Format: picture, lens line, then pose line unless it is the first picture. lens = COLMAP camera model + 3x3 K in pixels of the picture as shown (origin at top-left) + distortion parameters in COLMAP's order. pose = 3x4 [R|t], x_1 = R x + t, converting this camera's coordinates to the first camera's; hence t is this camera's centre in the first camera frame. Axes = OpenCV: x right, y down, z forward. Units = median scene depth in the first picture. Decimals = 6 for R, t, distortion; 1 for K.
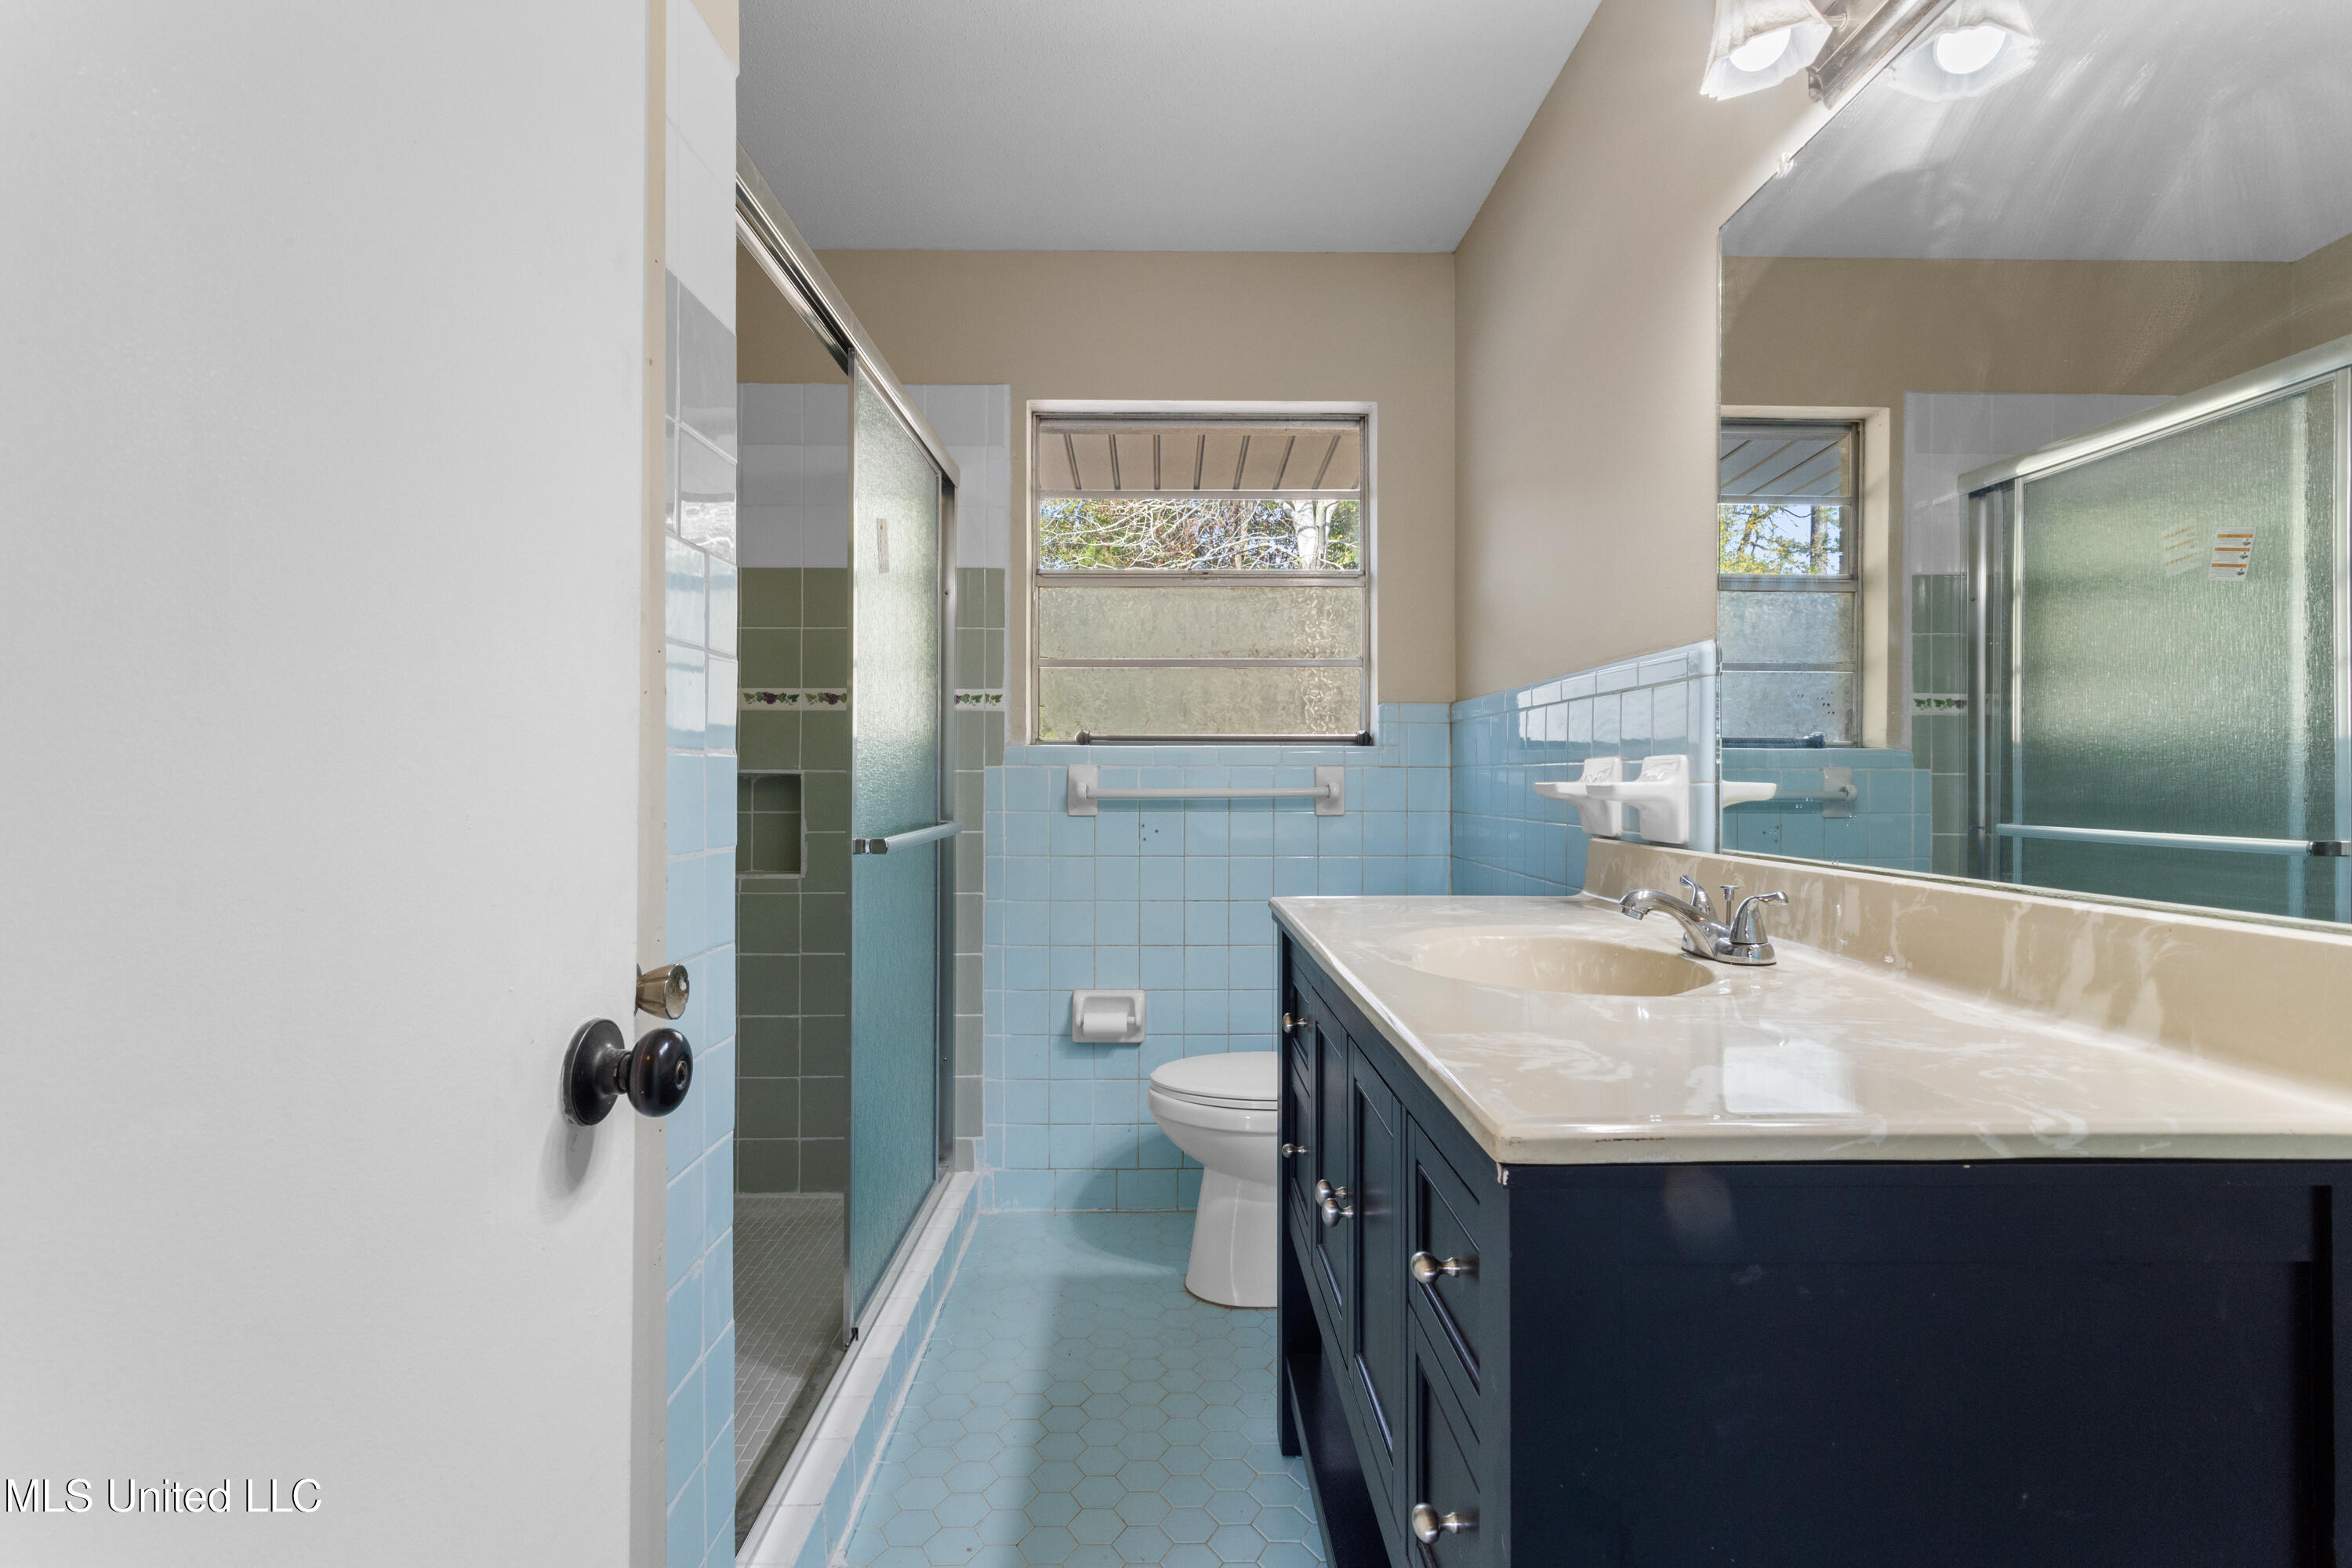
lens RADIAL K [[1117.0, 0, 1192.2], [0, 1117.0, 781.5], [0, 0, 1]] dist [-0.000874, 0.003270]
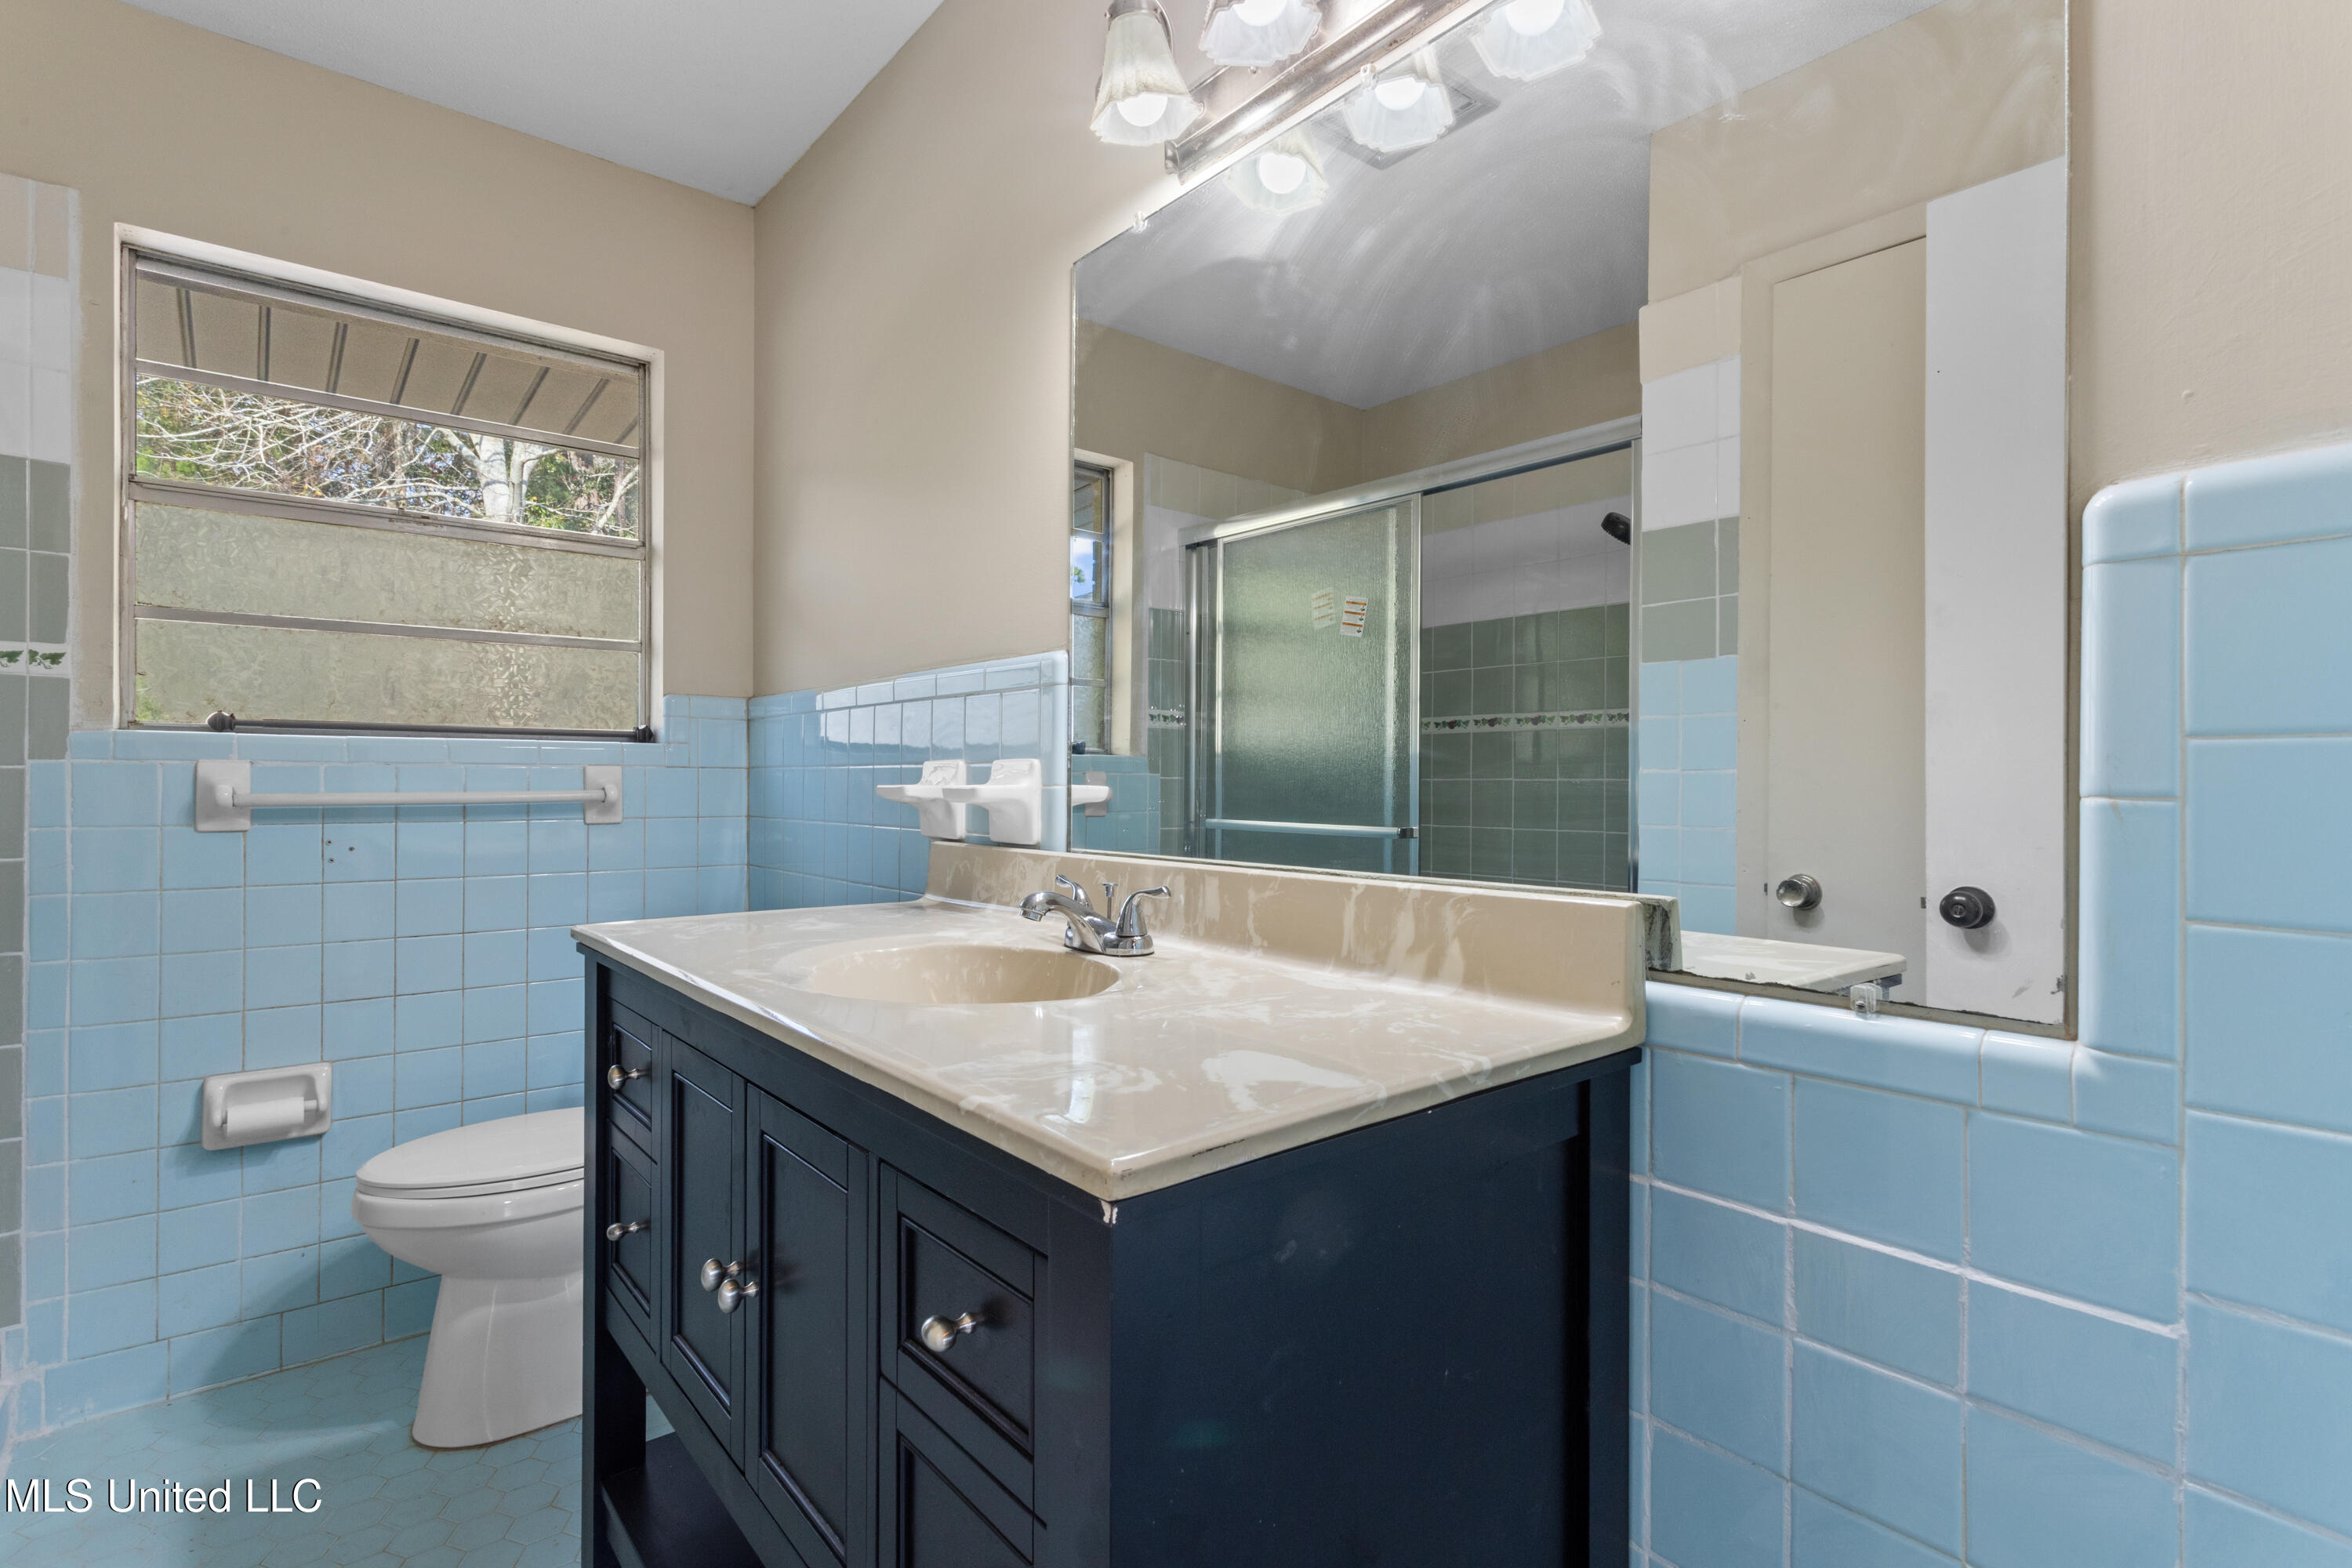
lens RADIAL K [[1117.0, 0, 1170.6], [0, 1117.0, 786.3], [0, 0, 1]] dist [-0.000874, 0.003270]
pose [[0.783877, -0.000303, 0.620916, -0.075443], [-0.001596, 0.999996, 0.002502, -0.000882], [-0.620914, -0.002952, 0.783873, 0.072377]]
